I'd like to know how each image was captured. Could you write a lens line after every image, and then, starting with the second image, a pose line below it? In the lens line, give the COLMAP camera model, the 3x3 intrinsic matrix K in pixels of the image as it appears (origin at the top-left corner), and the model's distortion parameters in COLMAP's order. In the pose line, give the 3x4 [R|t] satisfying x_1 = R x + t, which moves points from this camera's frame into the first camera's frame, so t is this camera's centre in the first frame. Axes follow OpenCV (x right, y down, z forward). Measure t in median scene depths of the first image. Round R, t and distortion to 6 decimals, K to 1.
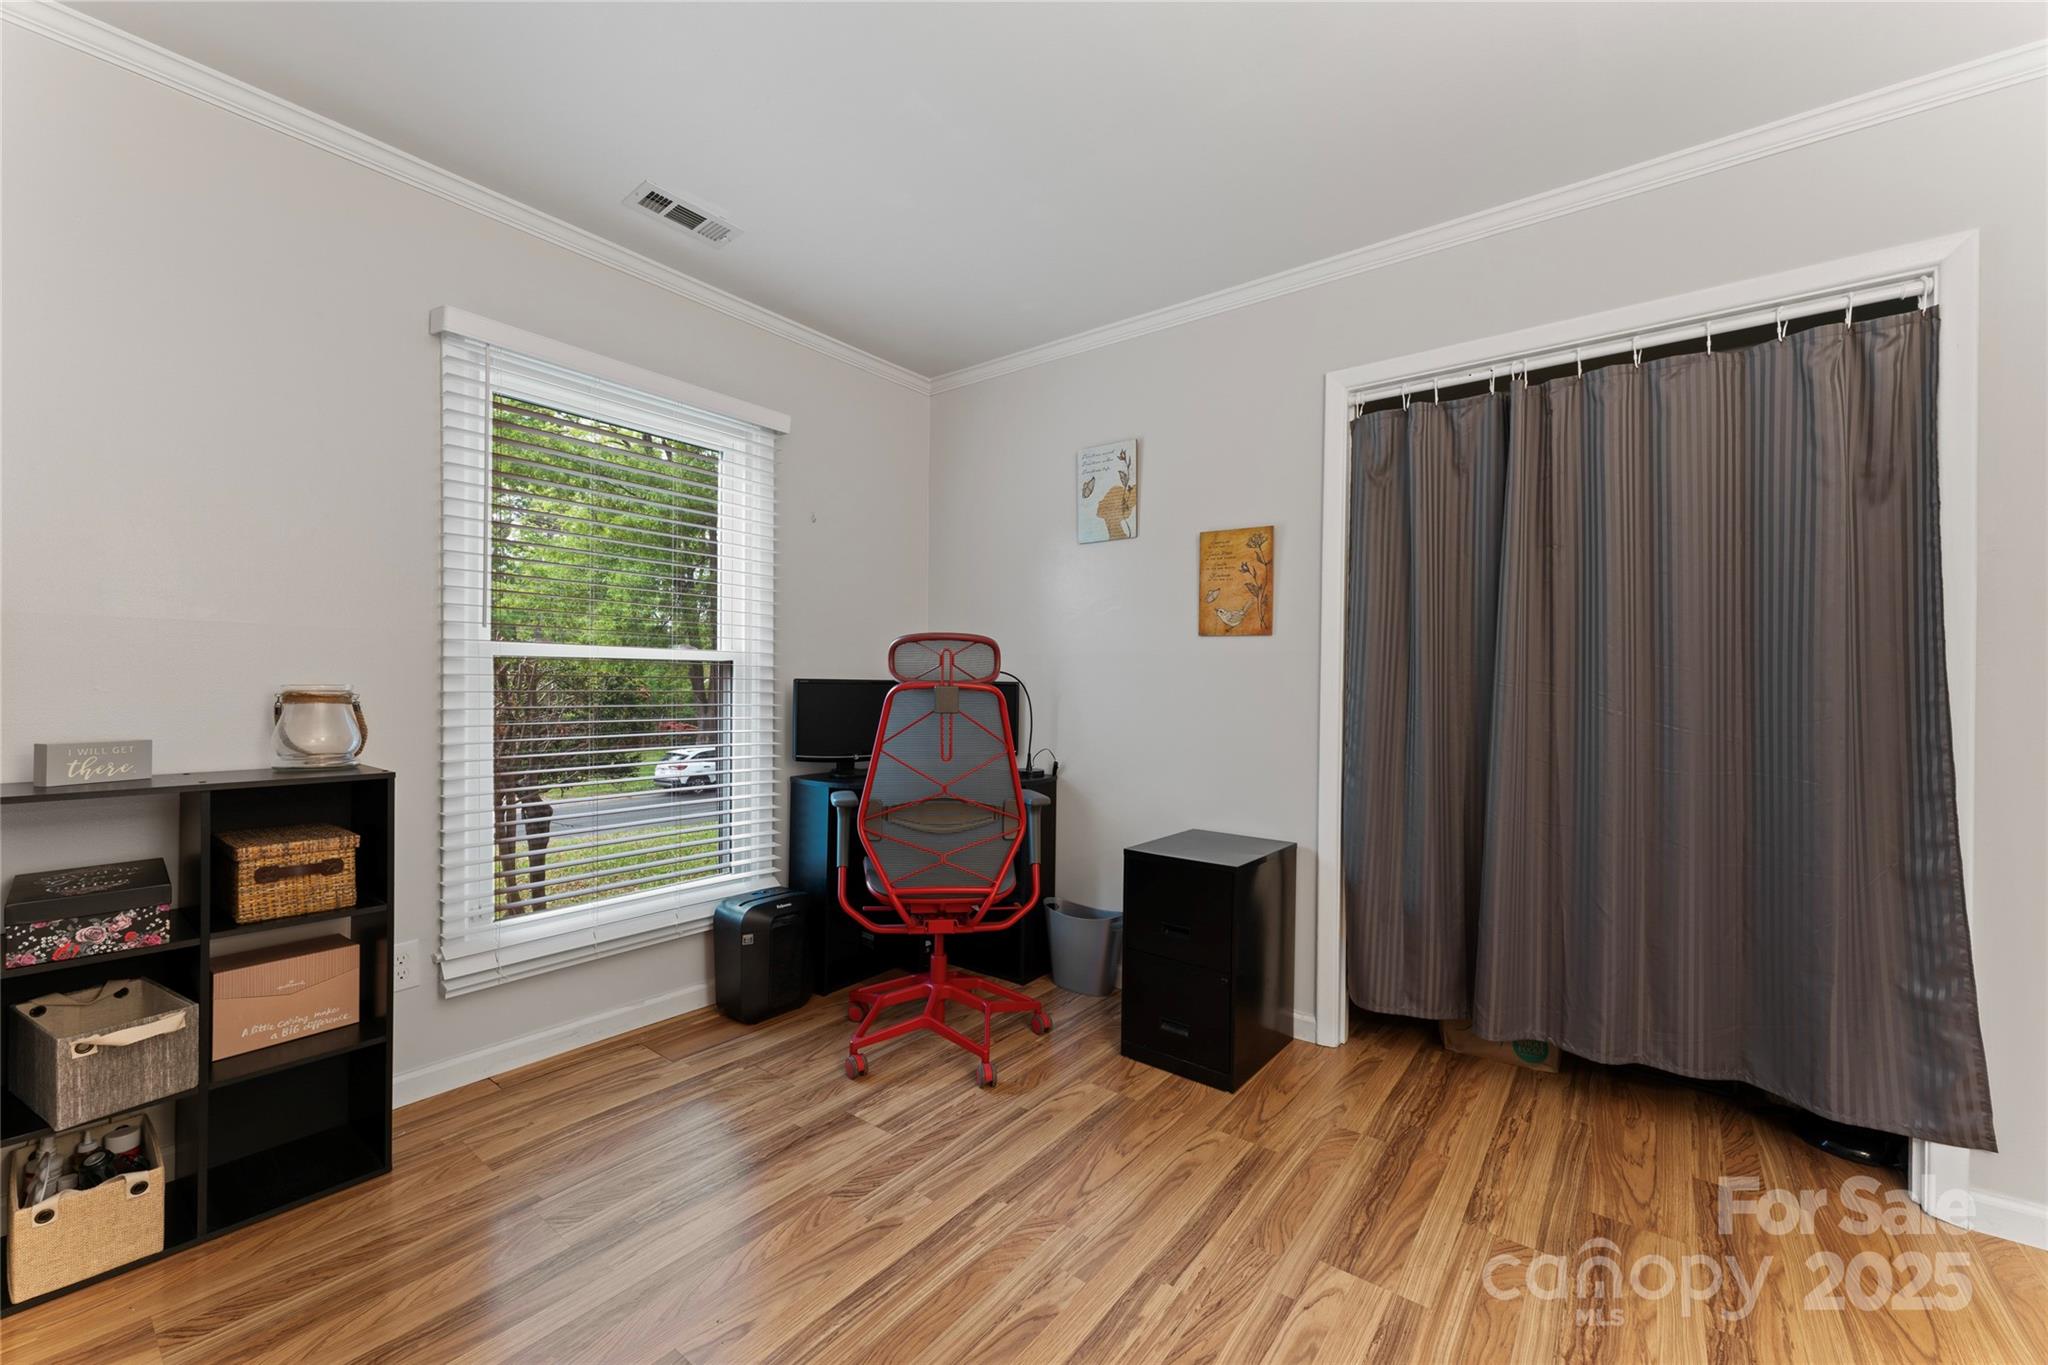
lens RADIAL K [[813.7, 0, 1015.2], [0, 813.7, 681.0], [0, 0, 1]] dist [0.000533, 0.000146]
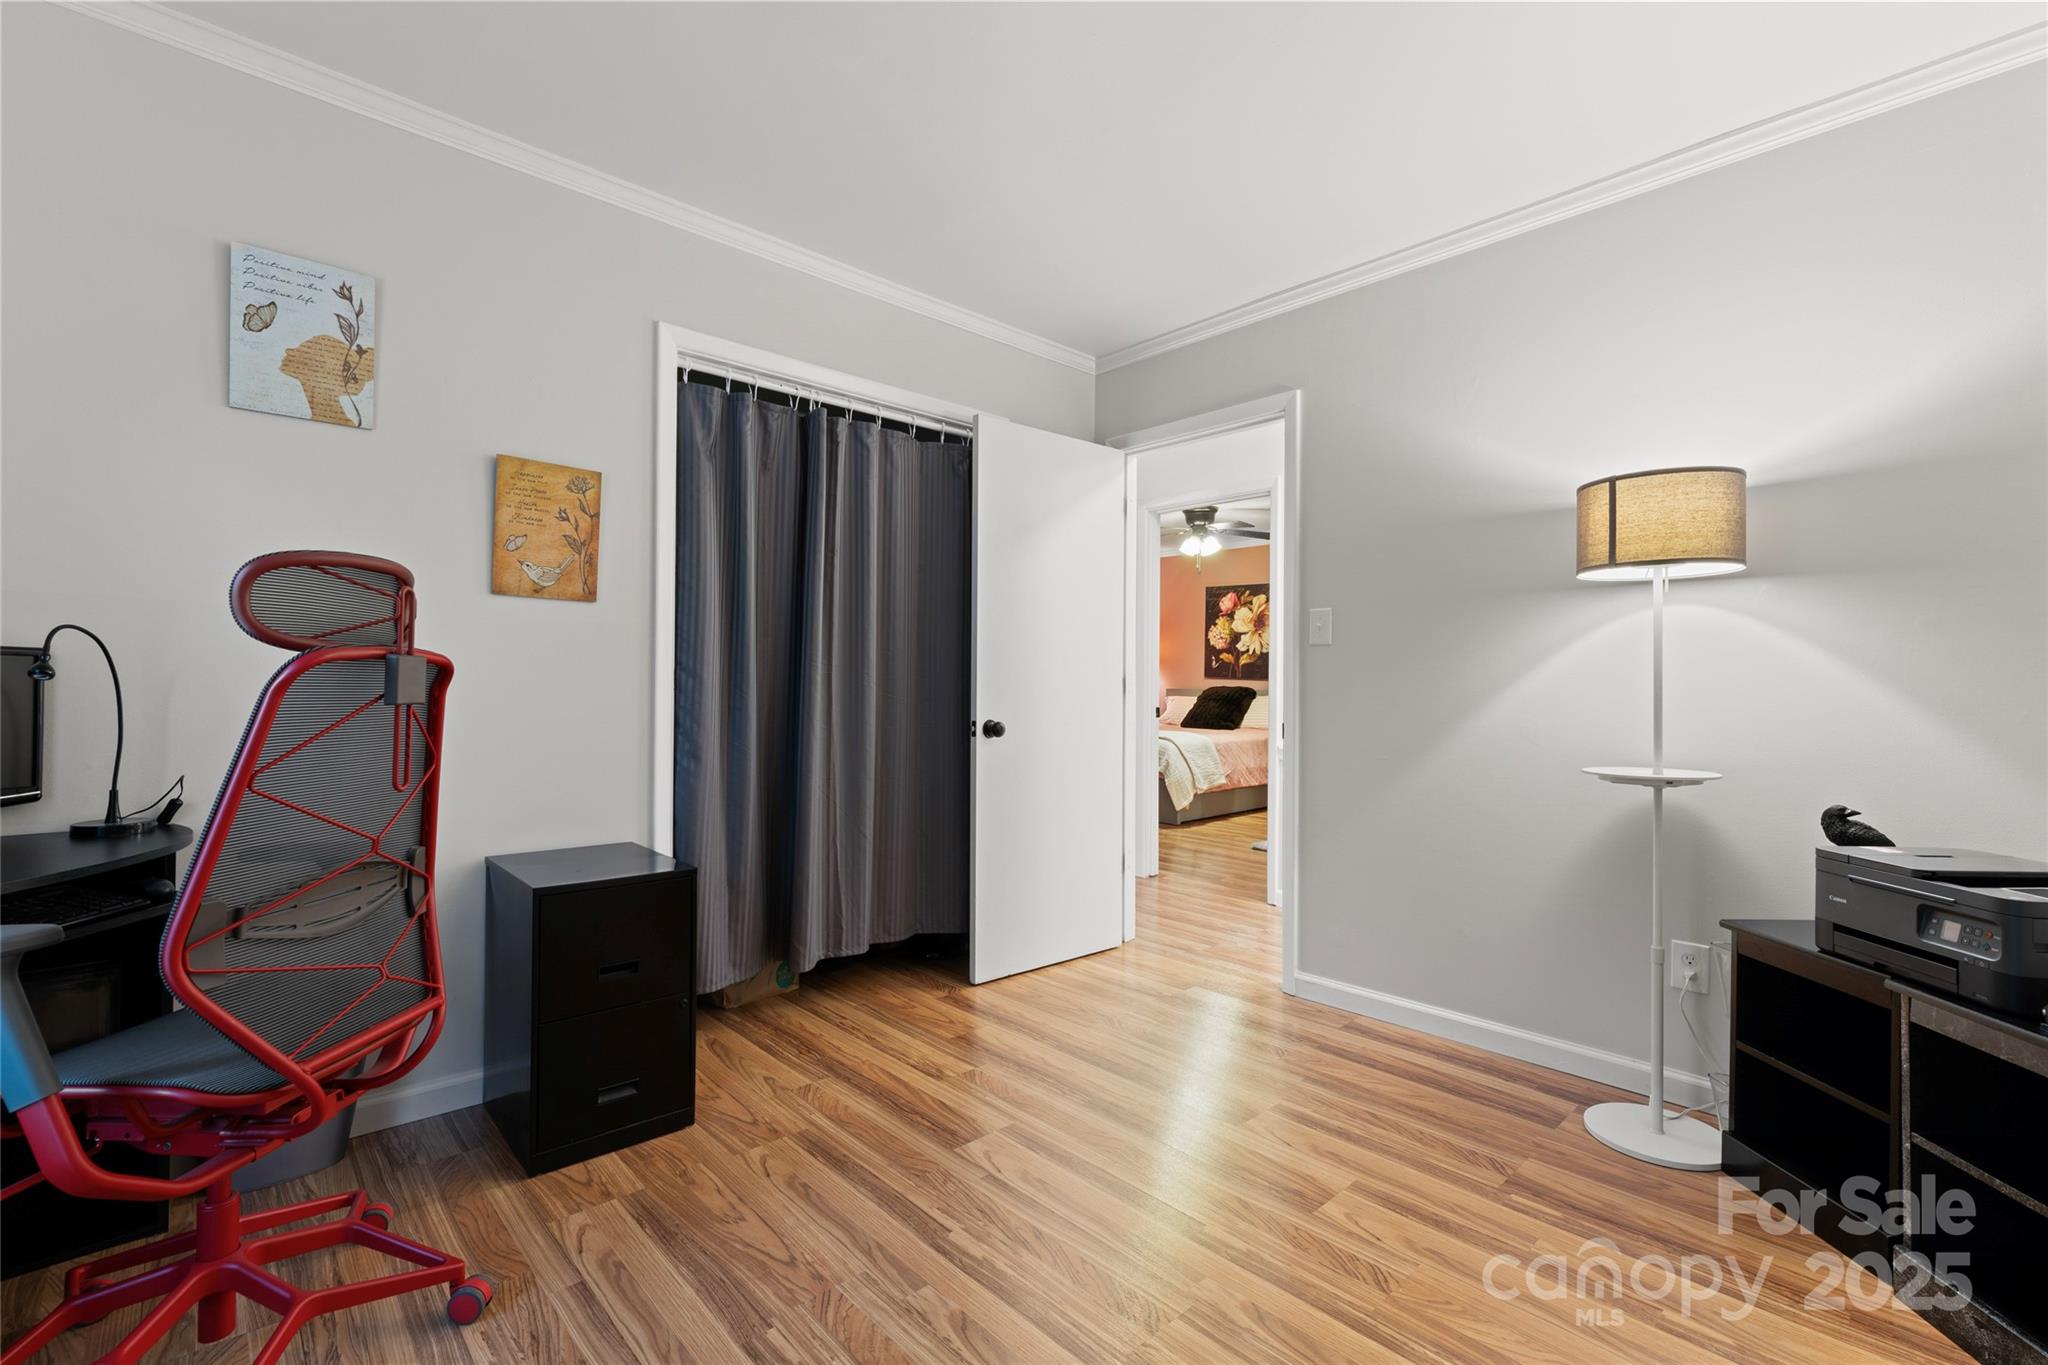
lens RADIAL K [[912.4, 0, 1017.5], [0, 912.4, 678.6], [0, 0, 1]] dist [-0.001723, 0.000335]
pose [[0.153016, -0.003027, 0.988219, -0.612733], [-0.012011, 0.999916, 0.004922, 0.013874], [-0.988151, -0.012623, 0.152966, 0.477190]]
